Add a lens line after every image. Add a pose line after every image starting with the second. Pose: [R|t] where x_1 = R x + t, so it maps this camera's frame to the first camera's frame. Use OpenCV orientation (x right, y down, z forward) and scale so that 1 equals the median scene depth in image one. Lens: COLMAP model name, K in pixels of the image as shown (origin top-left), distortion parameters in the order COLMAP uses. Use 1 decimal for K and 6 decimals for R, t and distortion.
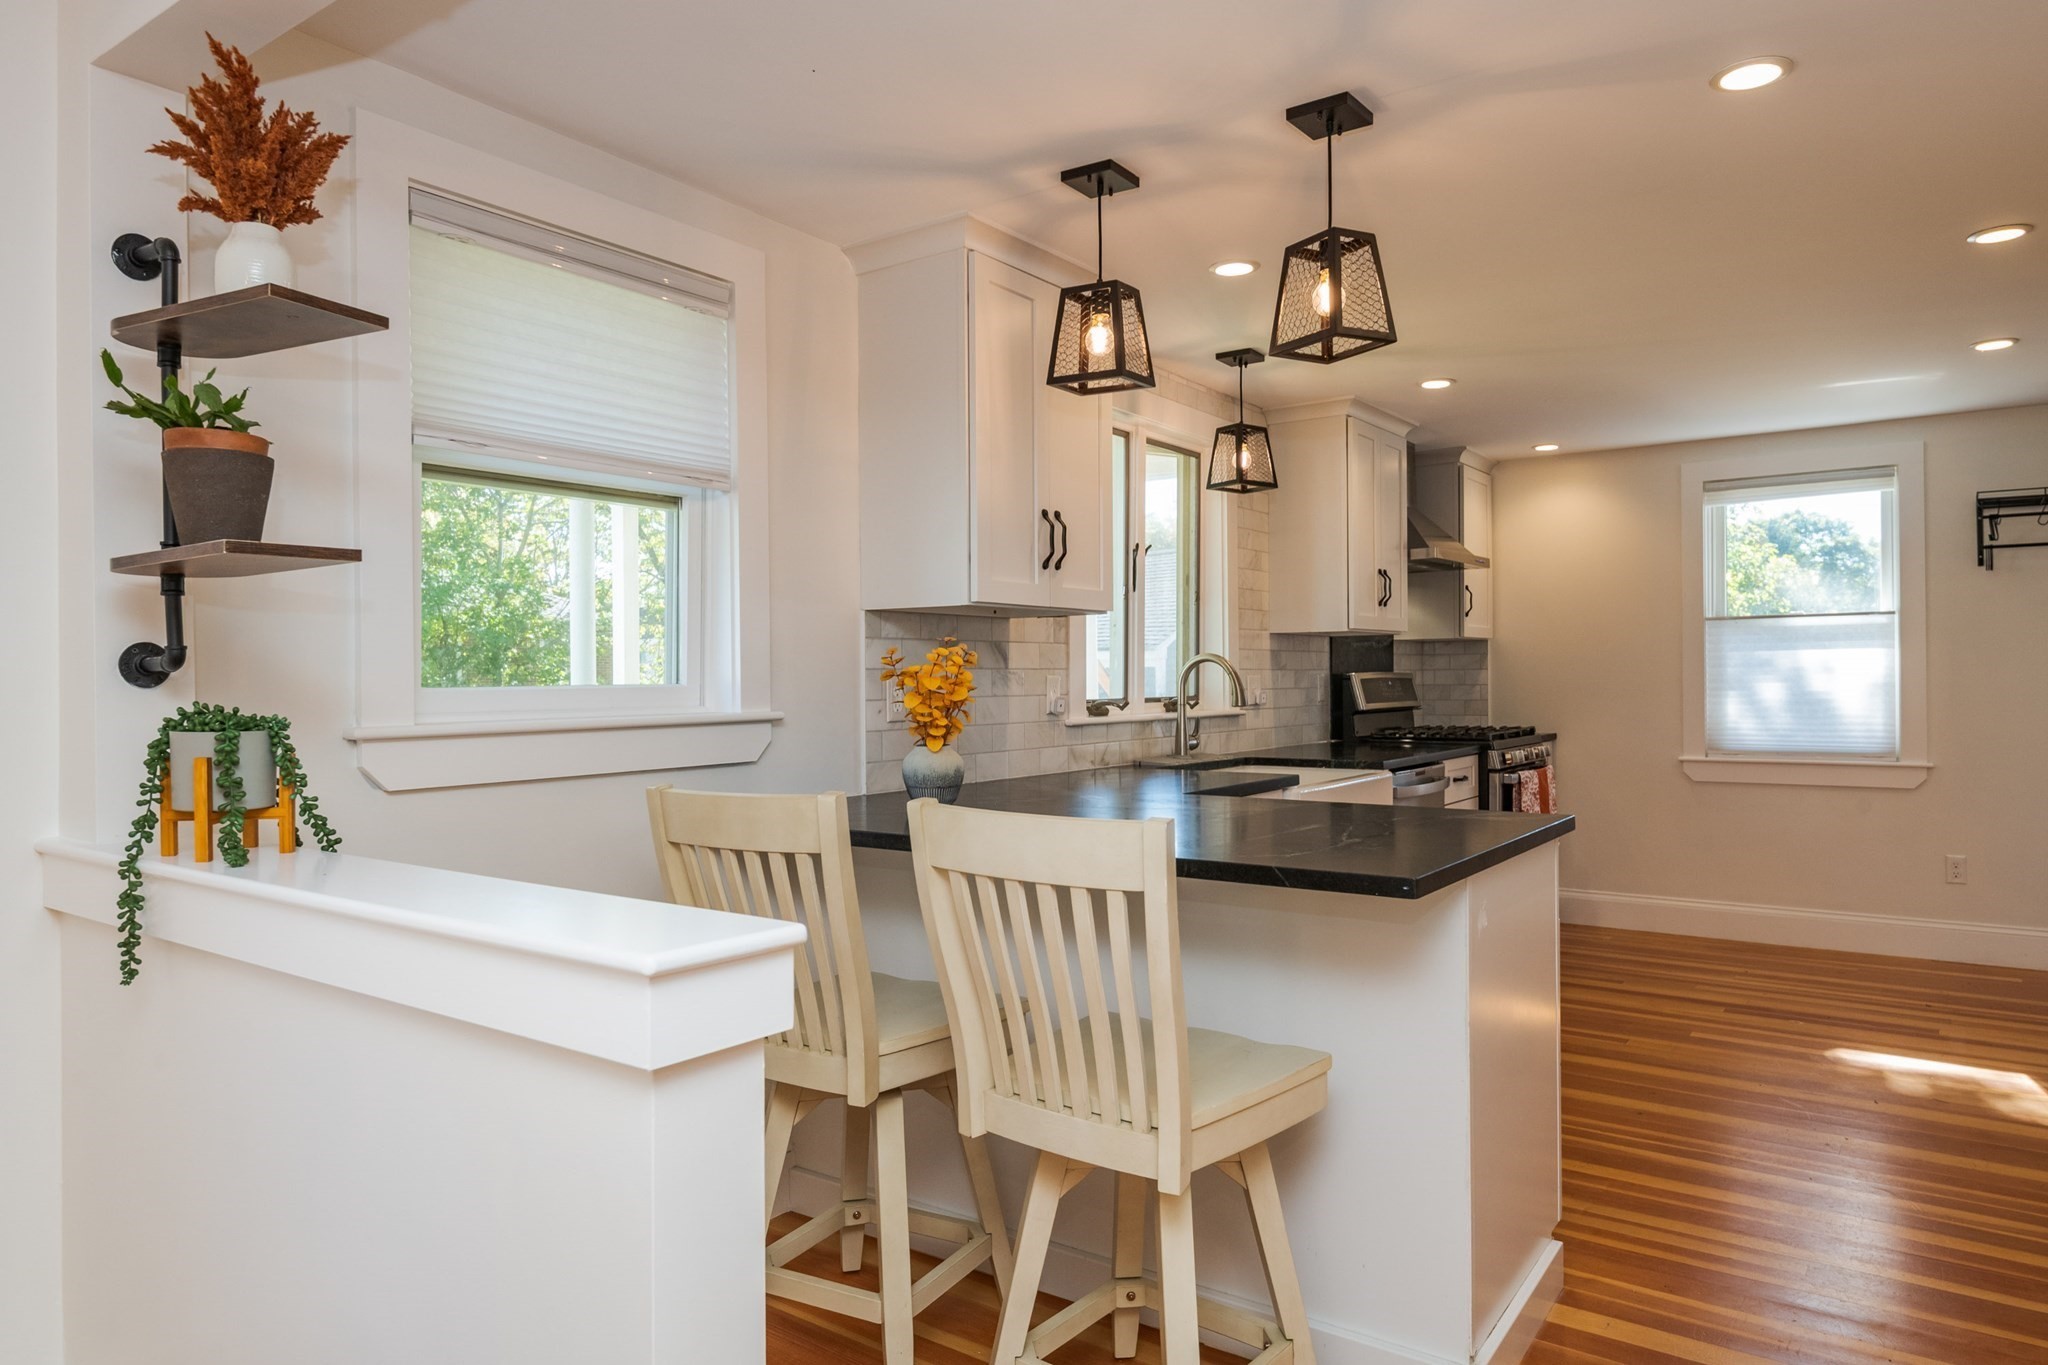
lens RADIAL K [[1298.5, 0, 1023.4], [0, 1298.5, 667.7], [0, 0, 1]] dist [-0.006653, -0.001927]
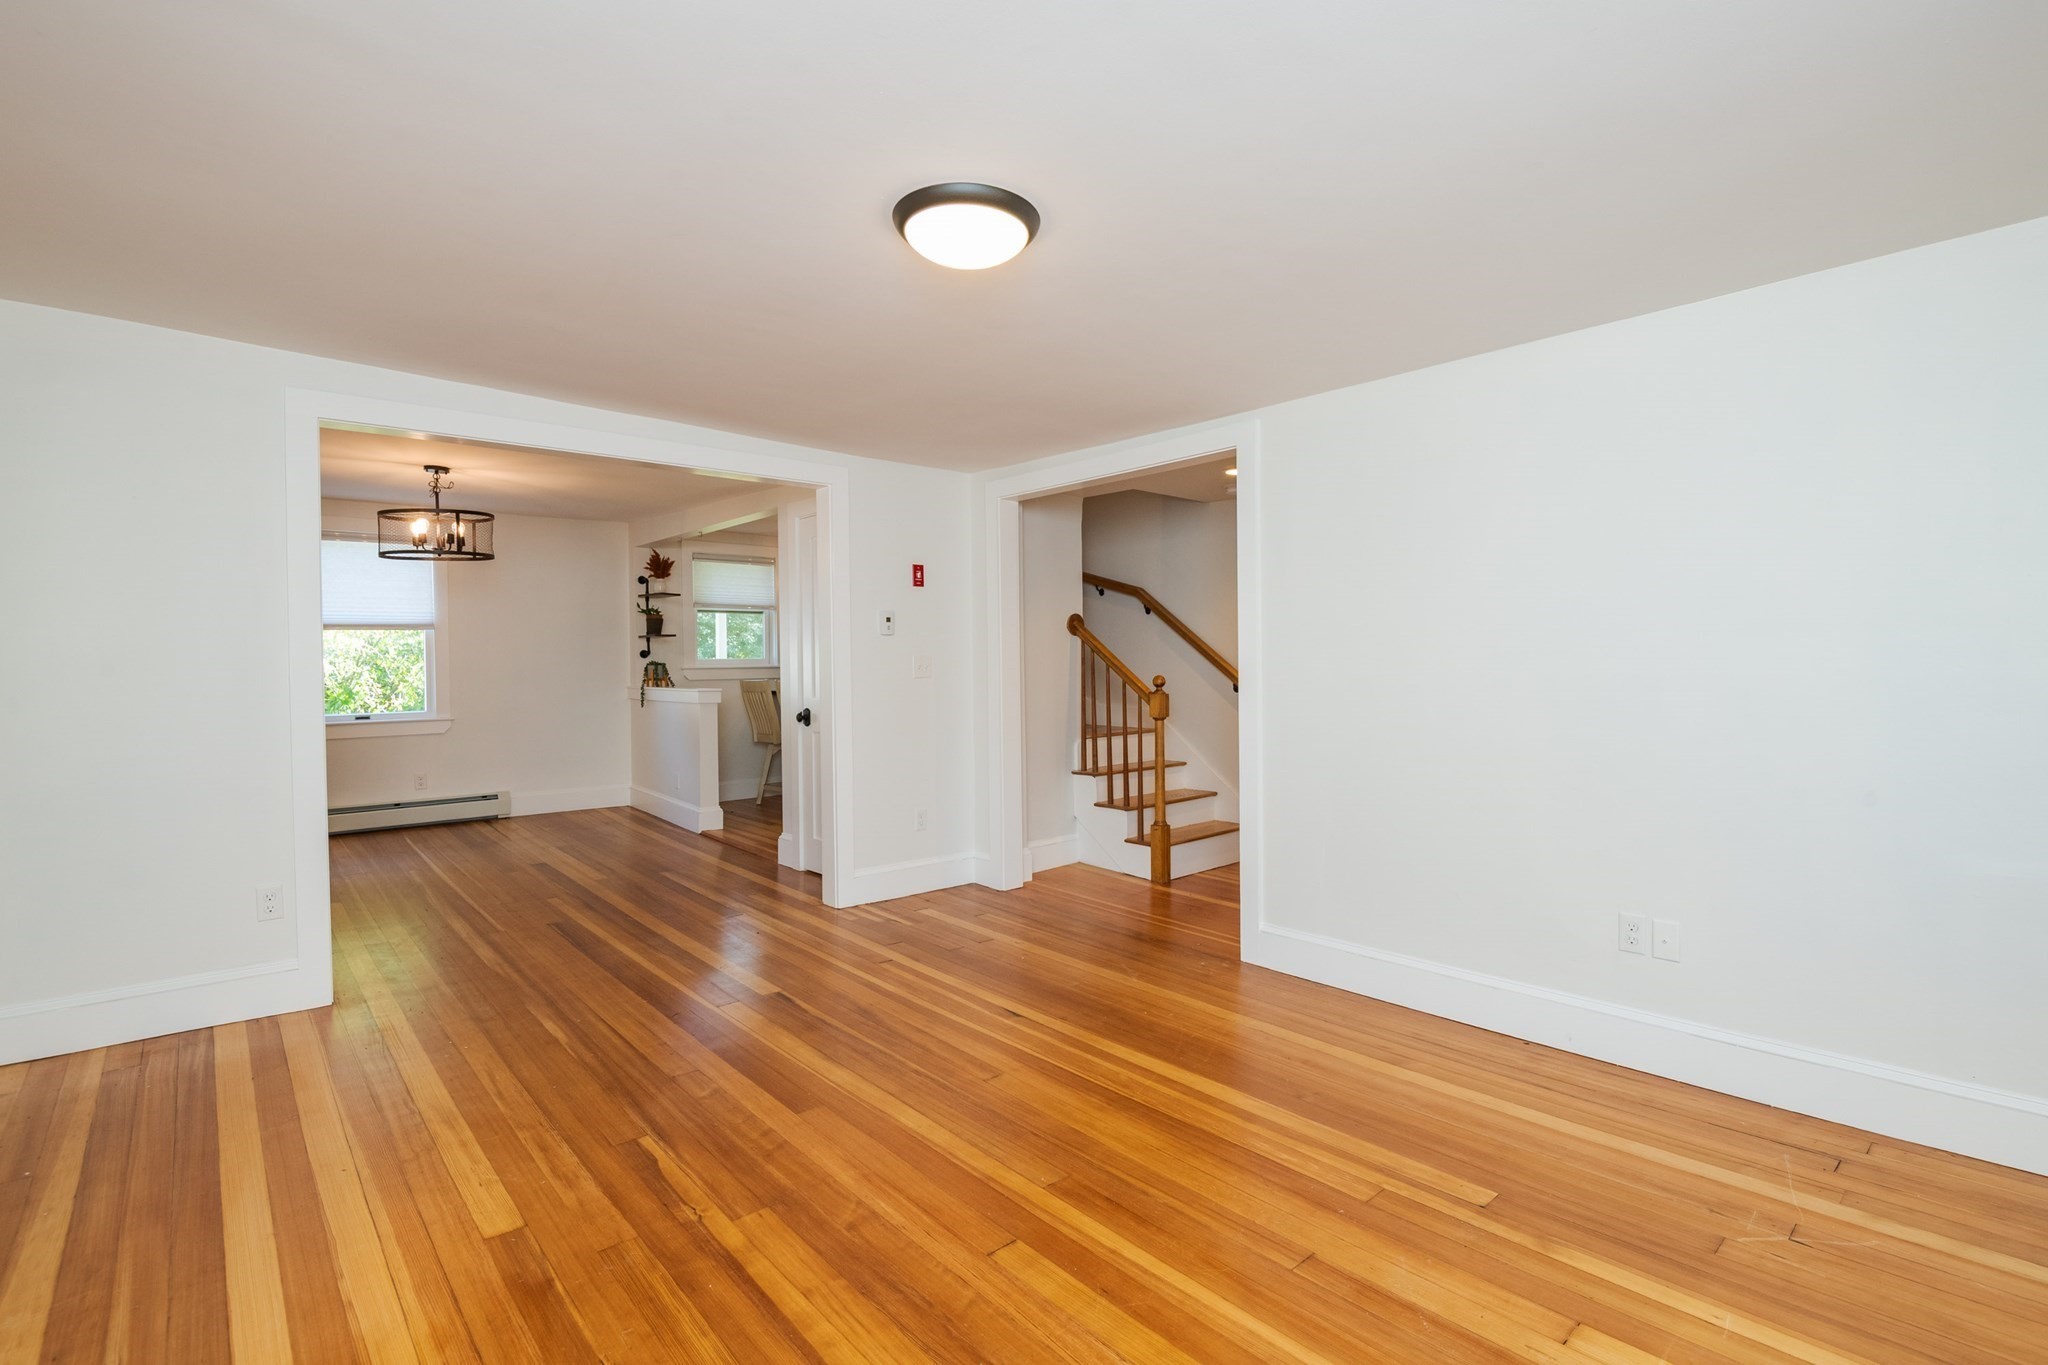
lens RADIAL K [[948.5, 0, 1032.9], [0, 948.5, 672.1], [0, 0, 1]] dist [0.001457, -0.015160]
pose [[0.978447, 0.001049, -0.206495, 0.657769], [0.003259, 0.999784, 0.020521, -0.002024], [0.206472, -0.020752, 0.978232, -0.966864]]
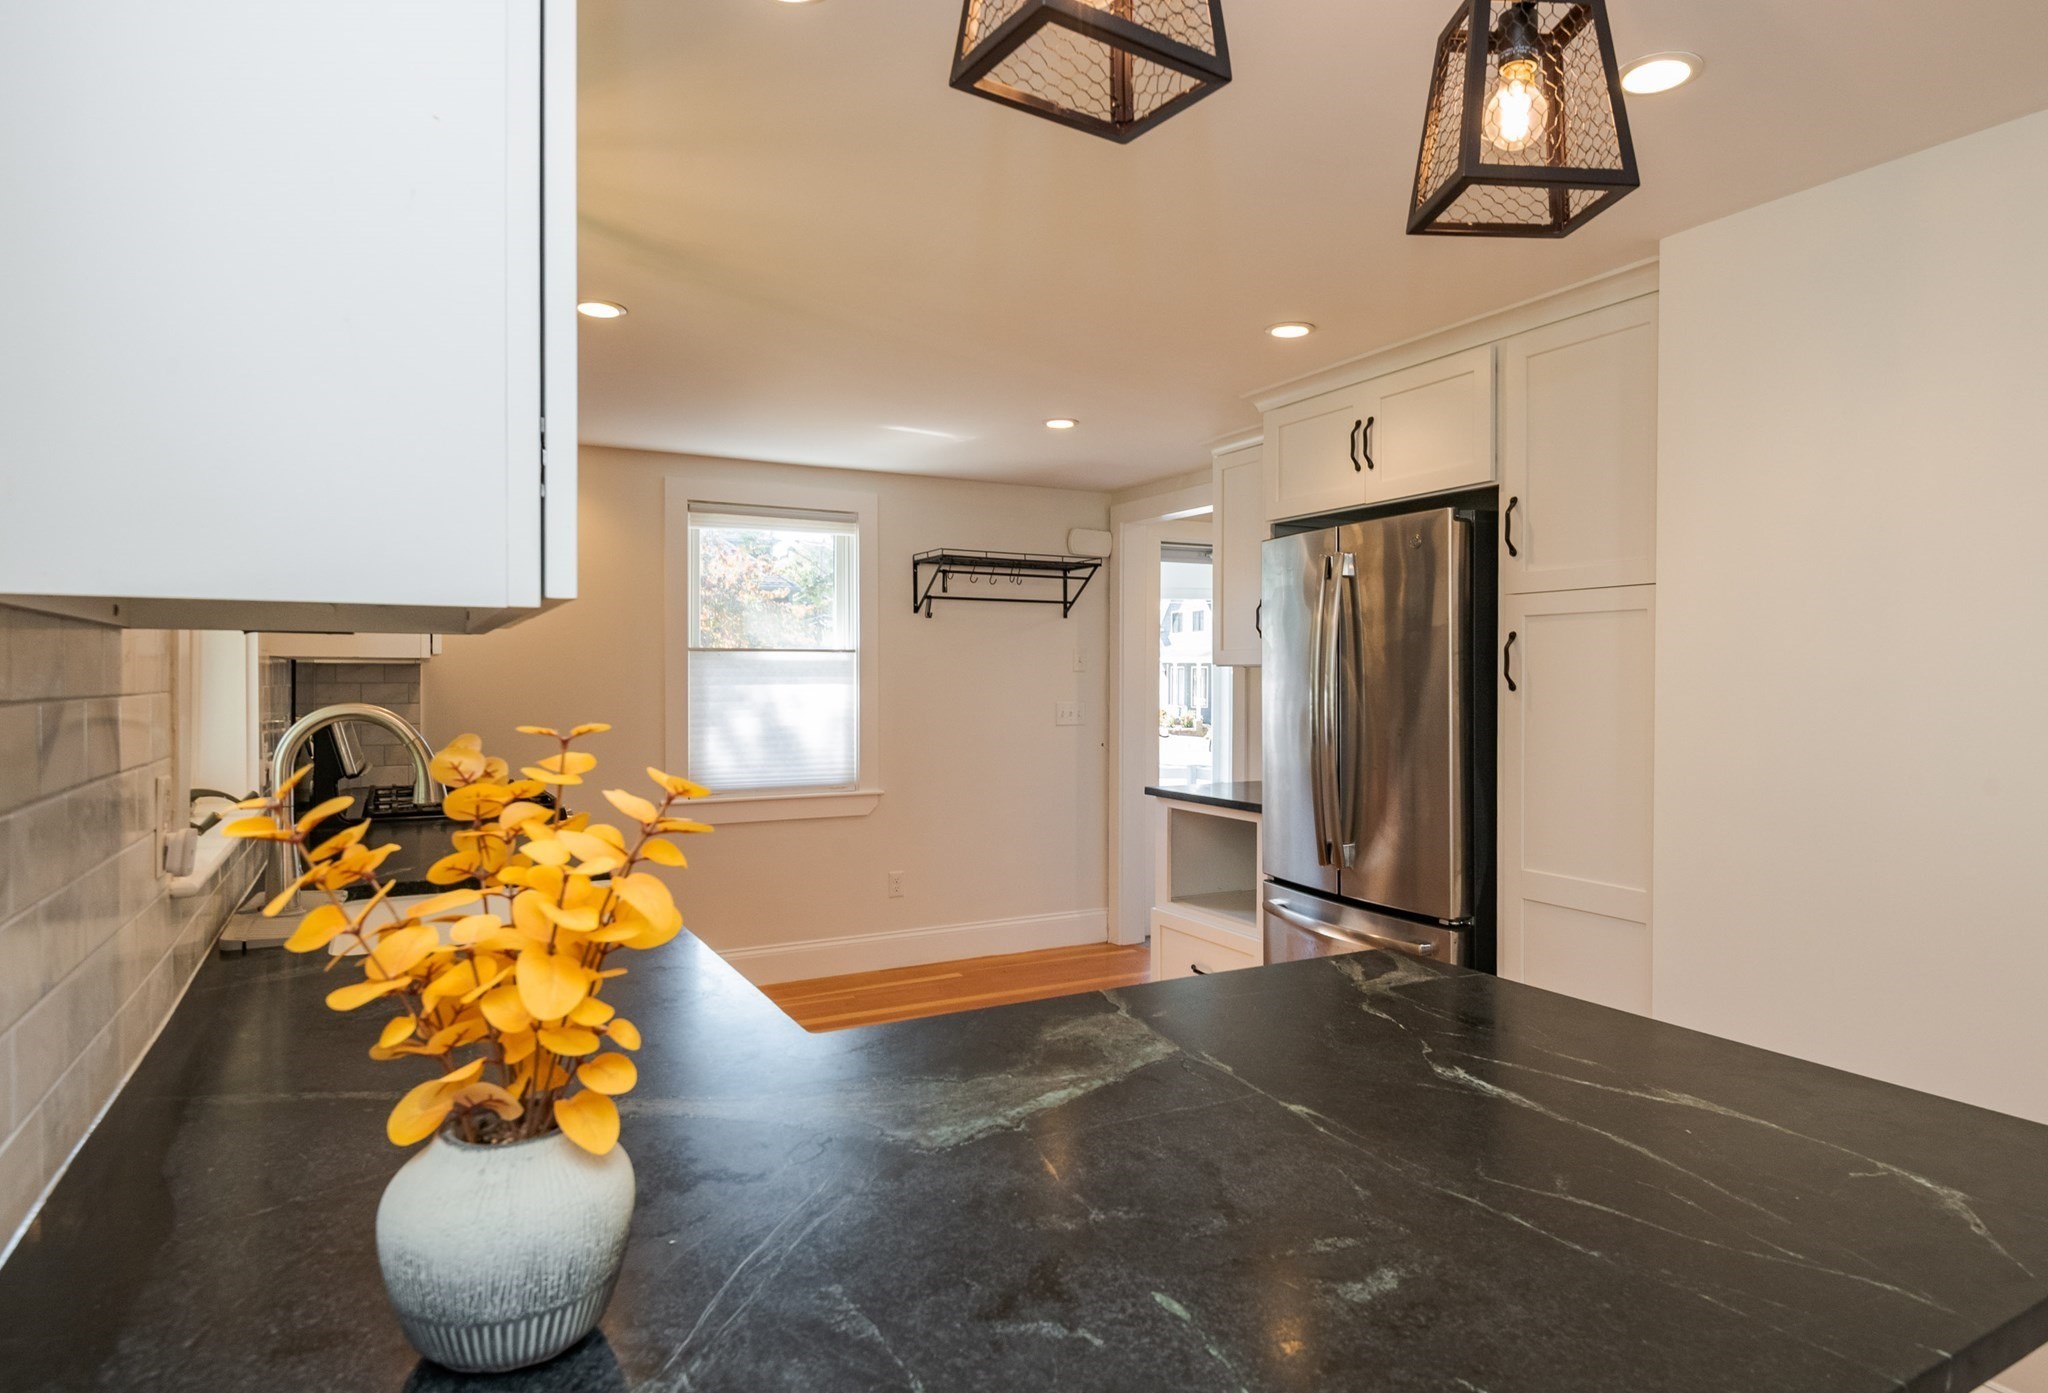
lens RADIAL K [[1165.0, 0, 1087.1], [0, 1165.0, 695.8], [0, 0, 1]] dist [0.001227, 0.000040]
pose [[0.408096, -0.005158, 0.912924, -0.132782], [-0.013782, 0.999835, 0.011810, -0.021406], [-0.912835, -0.017401, 0.407958, 0.468022]]
